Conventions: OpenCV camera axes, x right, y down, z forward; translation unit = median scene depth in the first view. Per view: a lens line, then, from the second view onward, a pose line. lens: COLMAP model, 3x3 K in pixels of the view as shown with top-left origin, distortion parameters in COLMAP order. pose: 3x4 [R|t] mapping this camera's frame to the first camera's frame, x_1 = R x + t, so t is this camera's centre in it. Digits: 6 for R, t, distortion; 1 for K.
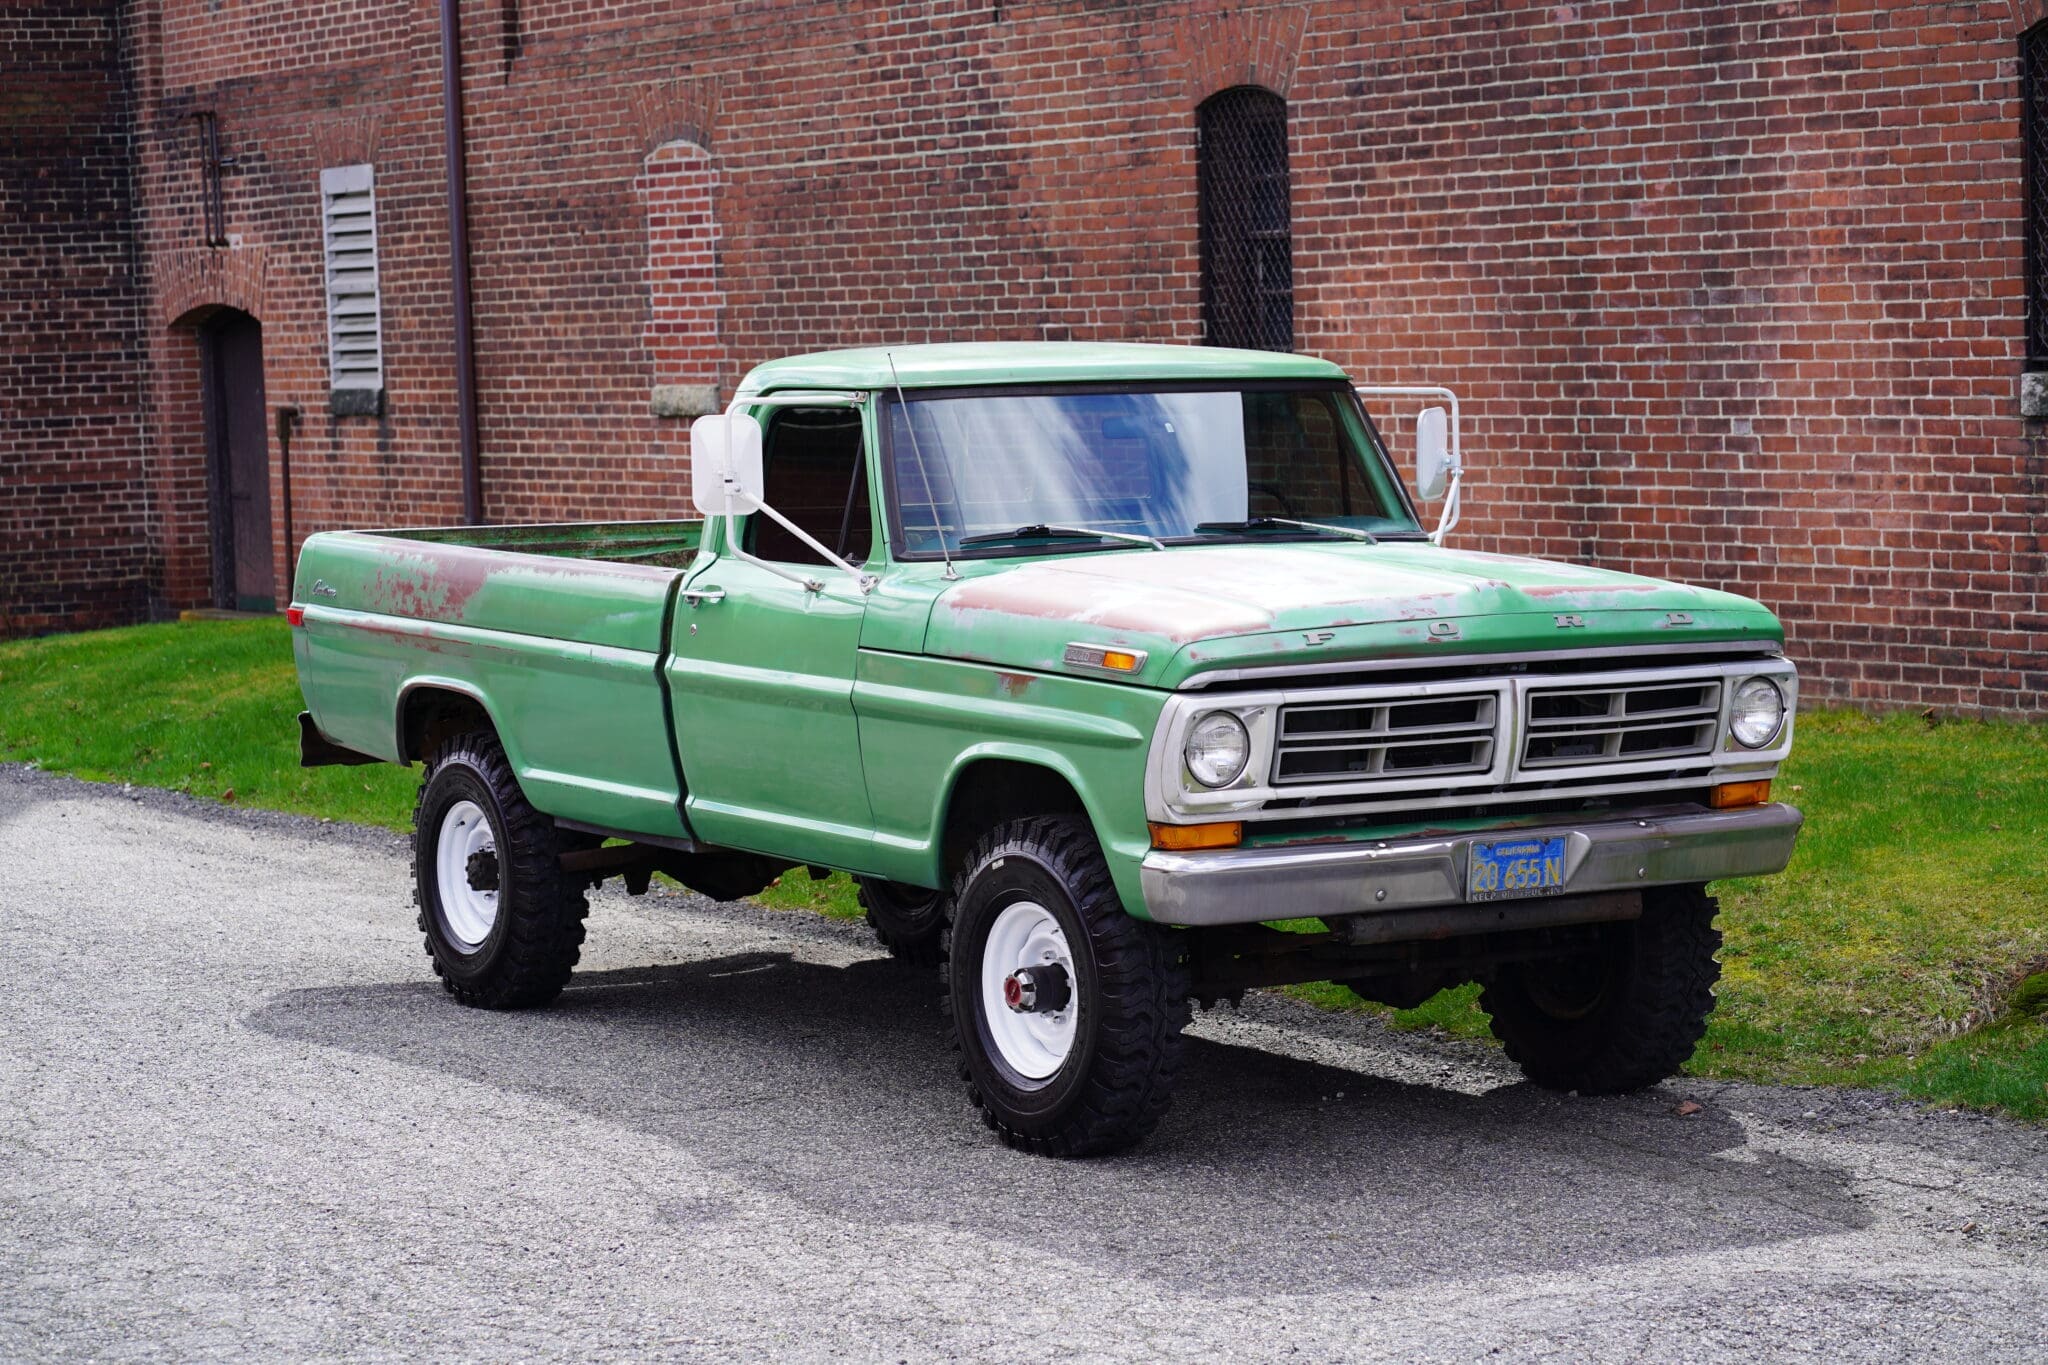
lens RADIAL K [[4798.7, 0, 1028.2], [0, 4798.7, 745.8], [0, 0, 1]] dist [0.127901, -2.638175]
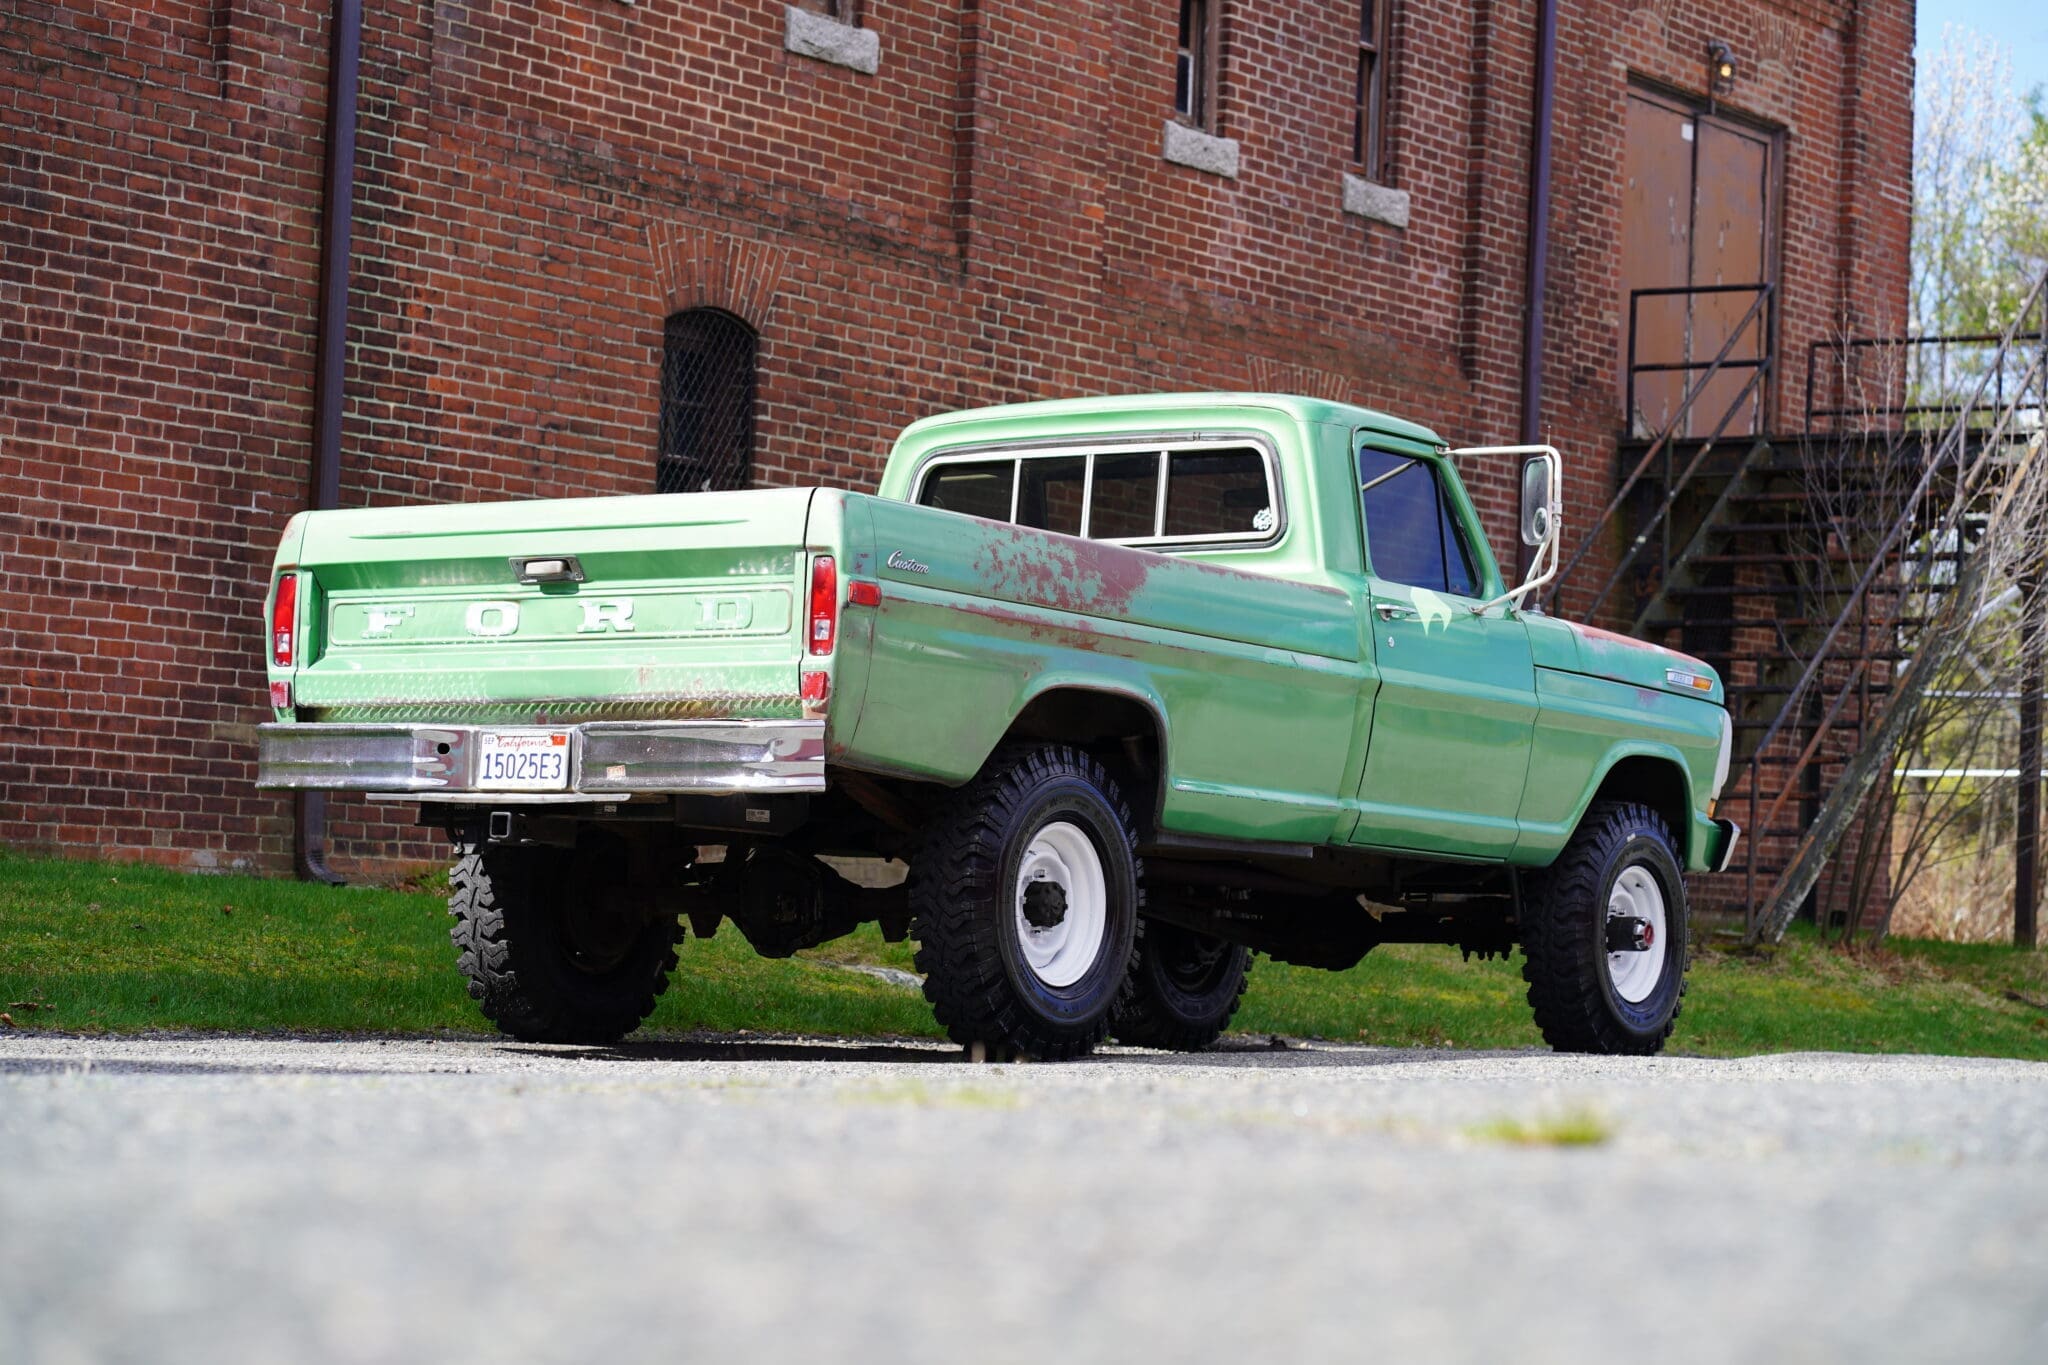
lens RADIAL K [[4798.7, 0, 1028.2], [0, 4798.7, 745.8], [0, 0, 1]] dist [0.127901, -2.638175]
pose [[-0.408364, 0.049469, 0.911478, -0.723490], [0.056627, 0.997980, -0.028793, 0.017891], [-0.911061, 0.039856, -0.410341, 1.081278]]
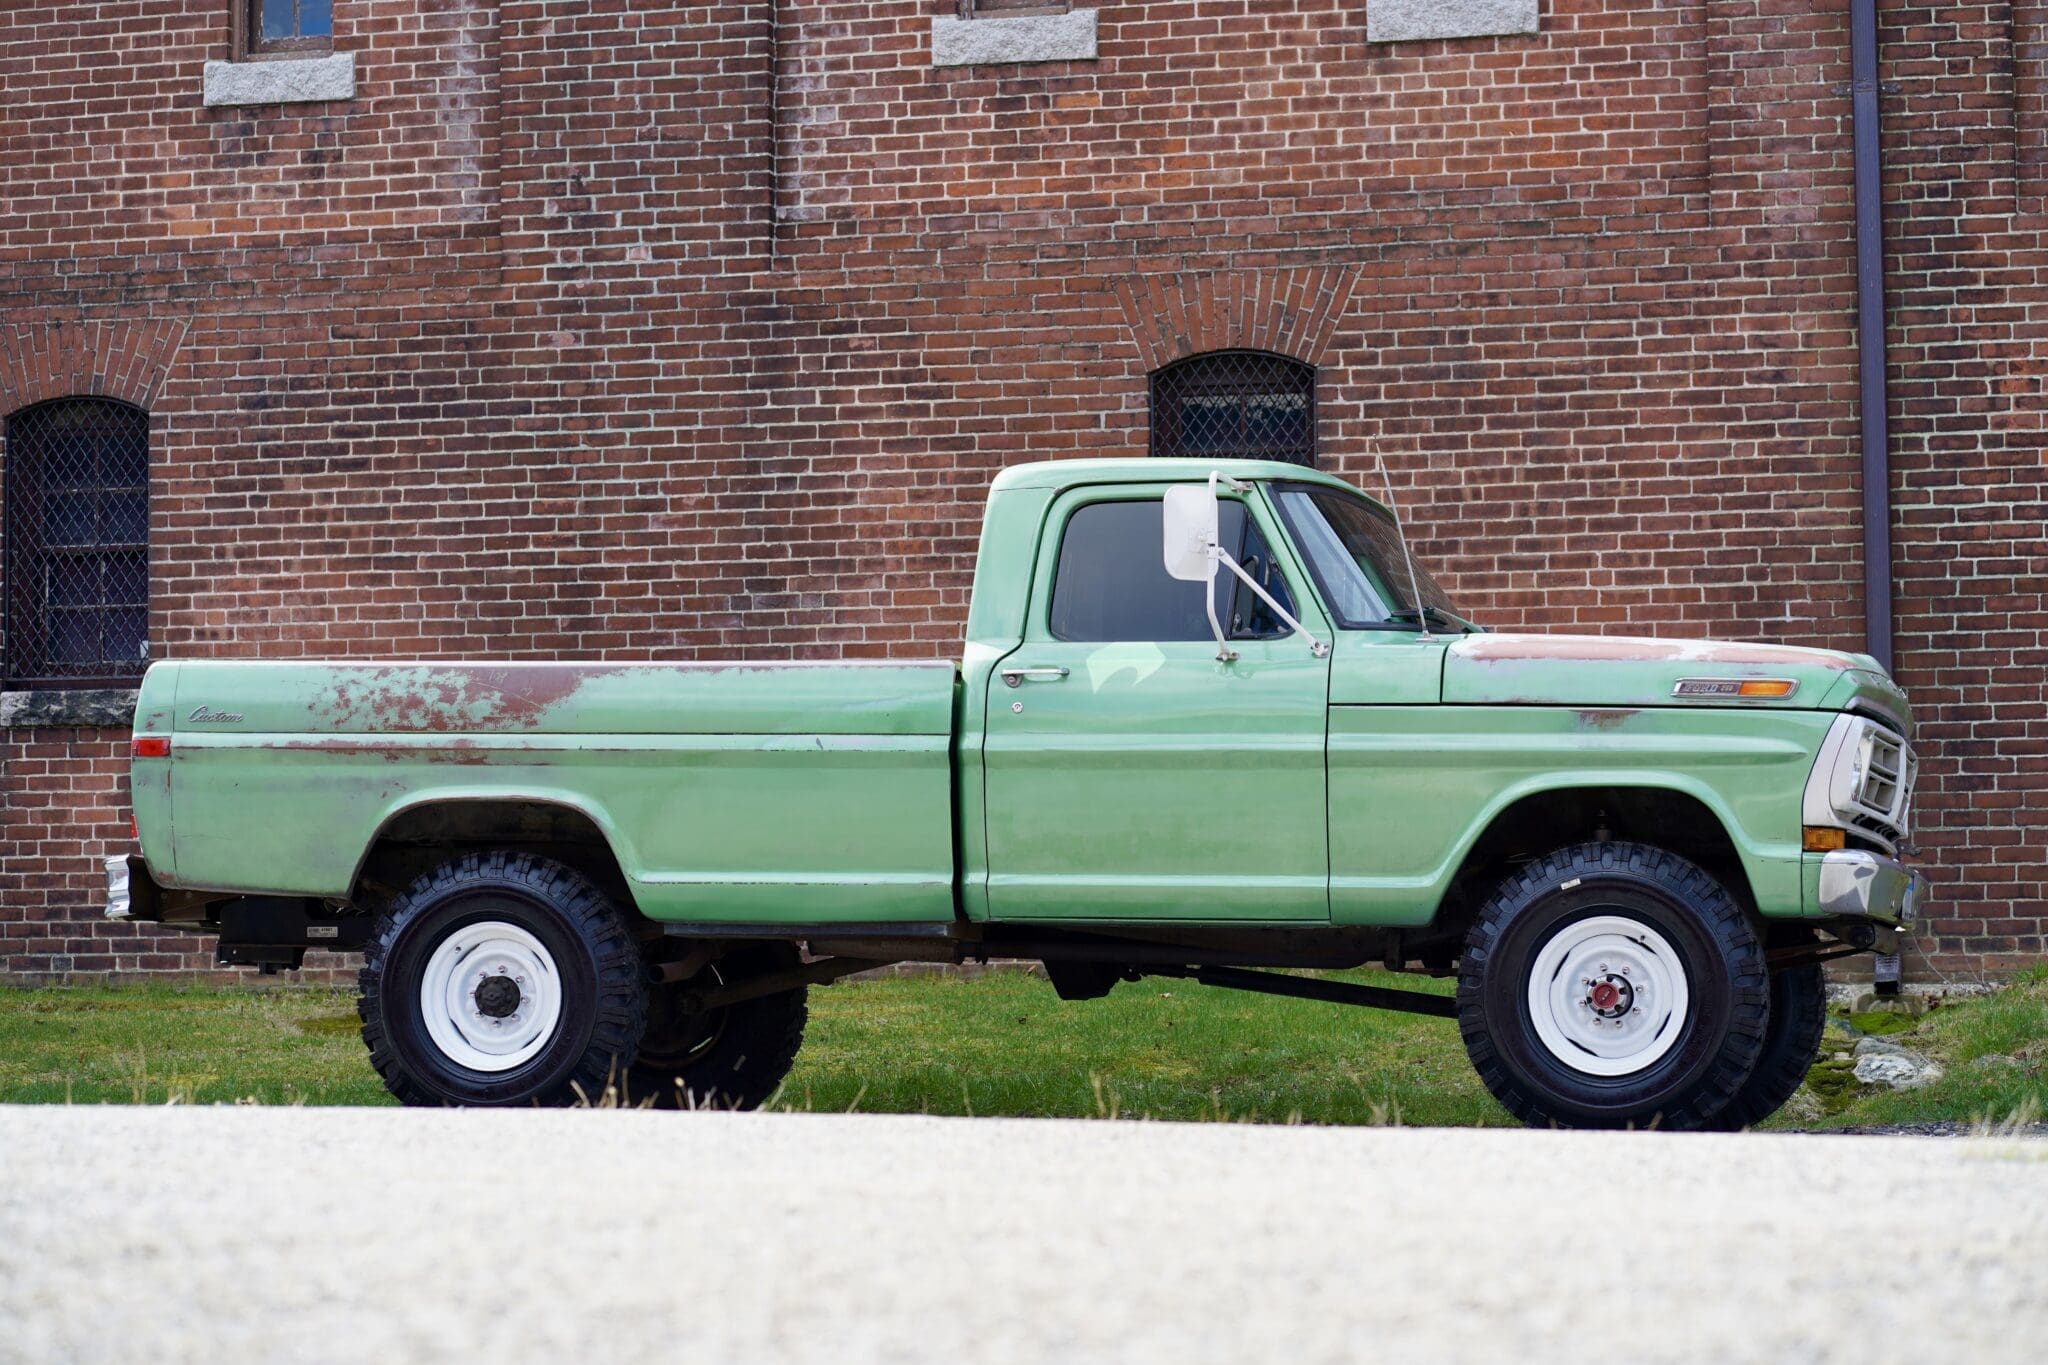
lens RADIAL K [[4833.0, 0, 1023.9], [0, 4833.0, 713.2], [0, 0, 1]] dist [0.156647, -2.821756]
pose [[0.733519, 0.063574, 0.676689, -0.554142], [0.044889, 0.988911, -0.141566, 0.089344], [-0.678185, 0.134217, 0.722531, 0.173225]]
